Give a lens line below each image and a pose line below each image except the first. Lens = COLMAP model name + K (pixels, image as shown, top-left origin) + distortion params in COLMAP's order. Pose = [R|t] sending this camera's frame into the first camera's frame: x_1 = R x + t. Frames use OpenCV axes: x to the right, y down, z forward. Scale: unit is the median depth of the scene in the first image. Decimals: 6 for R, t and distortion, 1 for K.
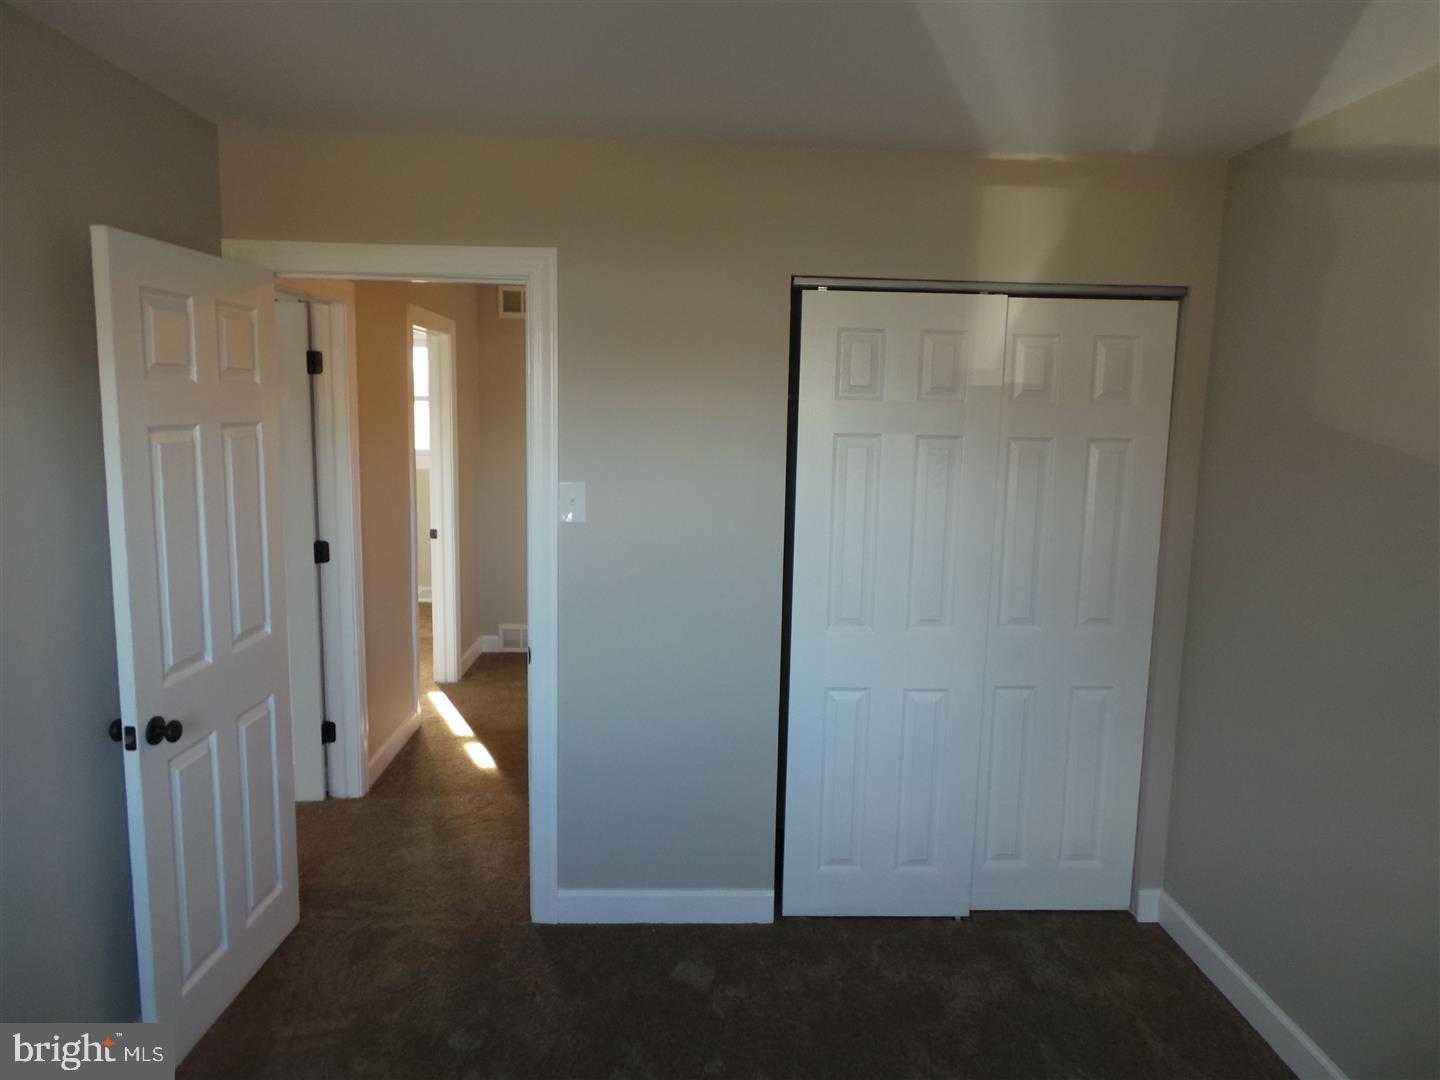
lens RADIAL K [[998.1, 0, 720.0], [0, 998.1, 540.0], [0, 0, 1]] dist [0.000906, -0.003311]
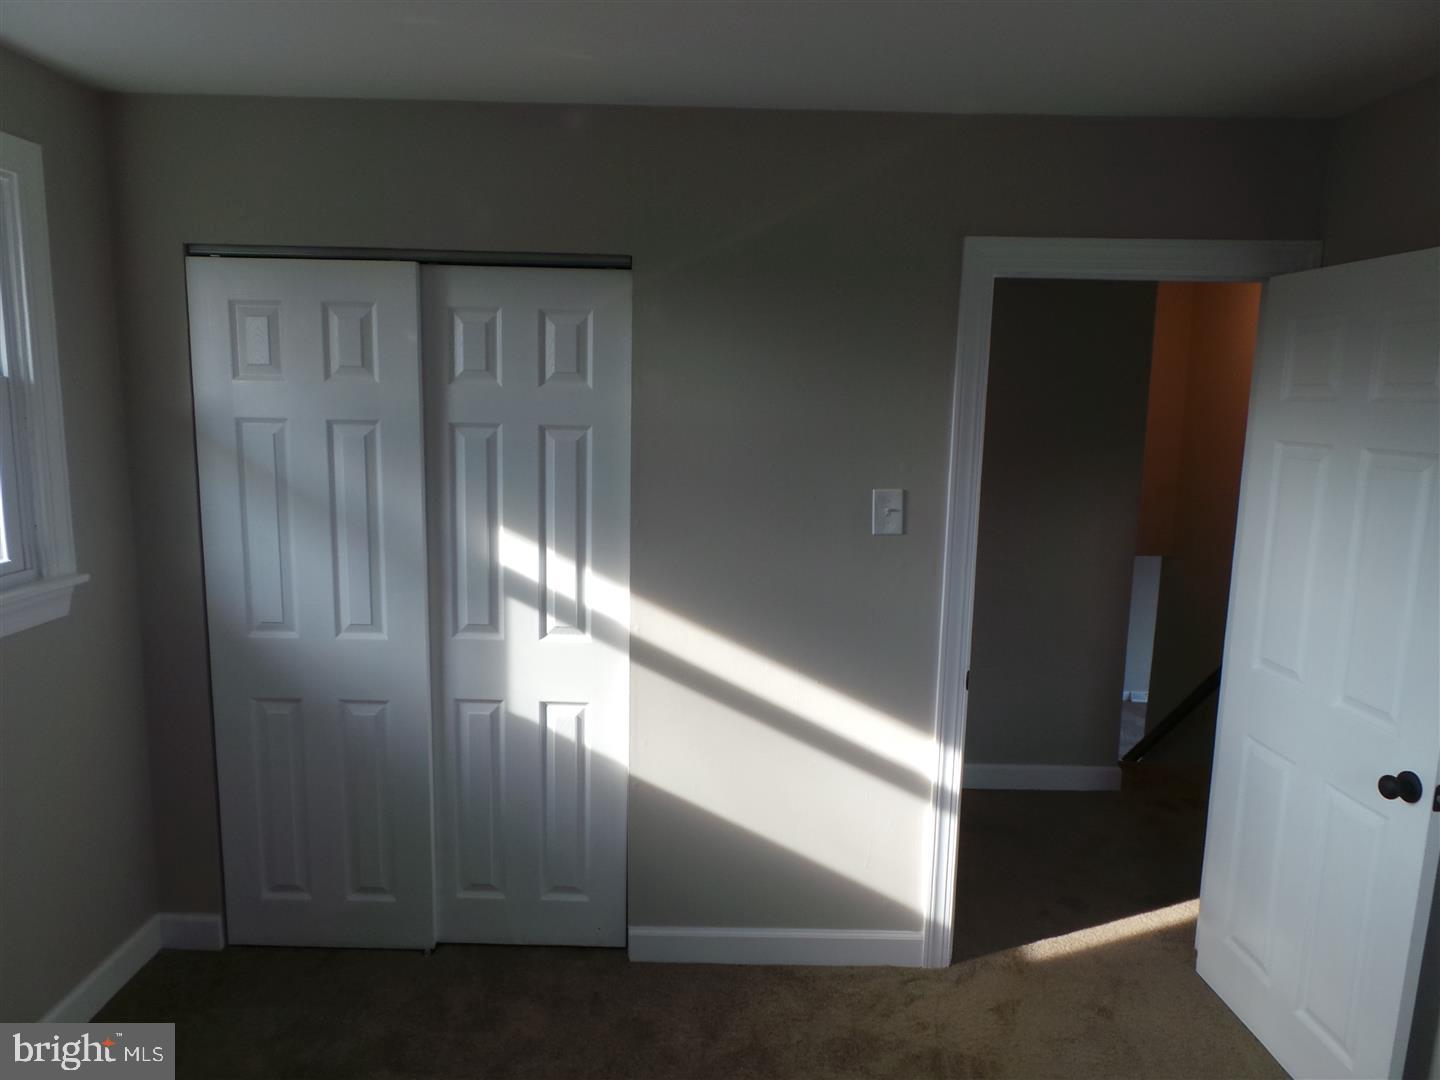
lens RADIAL K [[998.1, 0, 720.0], [0, 998.1, 540.0], [0, 0, 1]] dist [0.000906, -0.003311]
pose [[0.999403, 0.009701, -0.033163, 0.578211], [-0.009065, 0.999774, 0.019249, -0.017769], [0.033342, -0.018937, 0.999265, 0.113861]]
